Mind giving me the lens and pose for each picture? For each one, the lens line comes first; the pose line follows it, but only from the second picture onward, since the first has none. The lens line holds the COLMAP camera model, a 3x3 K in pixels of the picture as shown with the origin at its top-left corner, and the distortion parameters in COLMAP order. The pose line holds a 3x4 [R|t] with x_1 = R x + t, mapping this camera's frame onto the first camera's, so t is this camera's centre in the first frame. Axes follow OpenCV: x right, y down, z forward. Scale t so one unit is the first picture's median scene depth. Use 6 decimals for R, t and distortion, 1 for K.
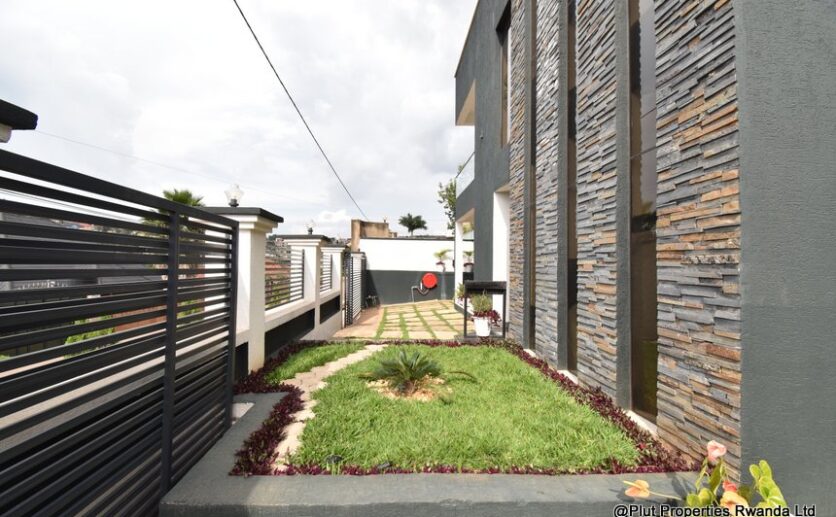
lens RADIAL K [[375.2, 0, 415.5], [0, 375.2, 261.9], [0, 0, 1]] dist [-0.008676, -0.002494]
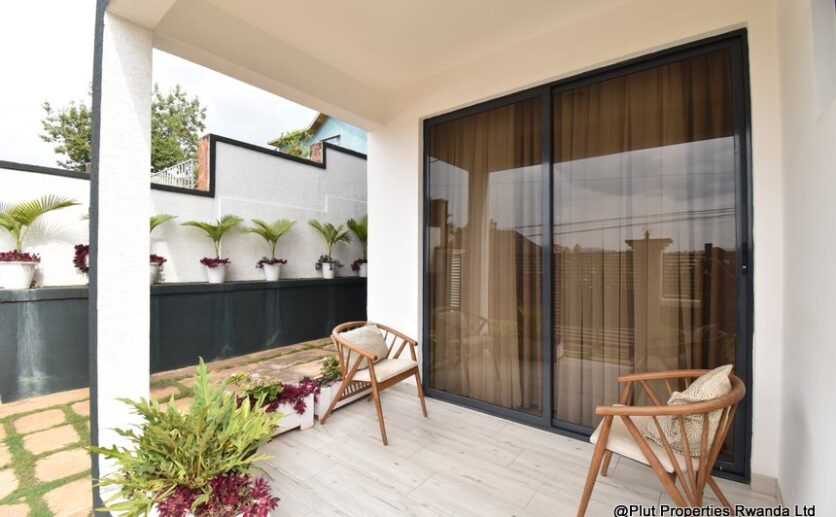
lens RADIAL K [[375.2, 0, 414.0], [0, 375.2, 258.6], [0, 0, 1]] dist [-0.008676, -0.002494]
pose [[0.667849, 0.002680, 0.744292, 0.062215], [-0.013311, 0.999877, 0.008344, -0.000336], [-0.744178, -0.015480, 0.667802, 0.647174]]
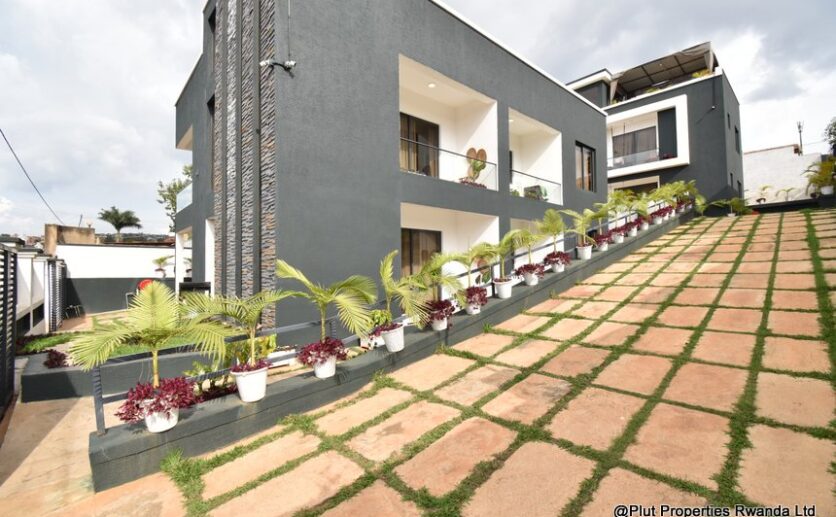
lens RADIAL K [[375.2, 0, 418.8], [0, 375.2, 258.6], [0, 0, 1]] dist [-0.008676, -0.002494]
pose [[0.783182, -0.001183, 0.621792, -0.017396], [0.011518, 0.999854, -0.012606, -0.005734], [-0.621686, 0.017034, 0.783081, -0.280731]]
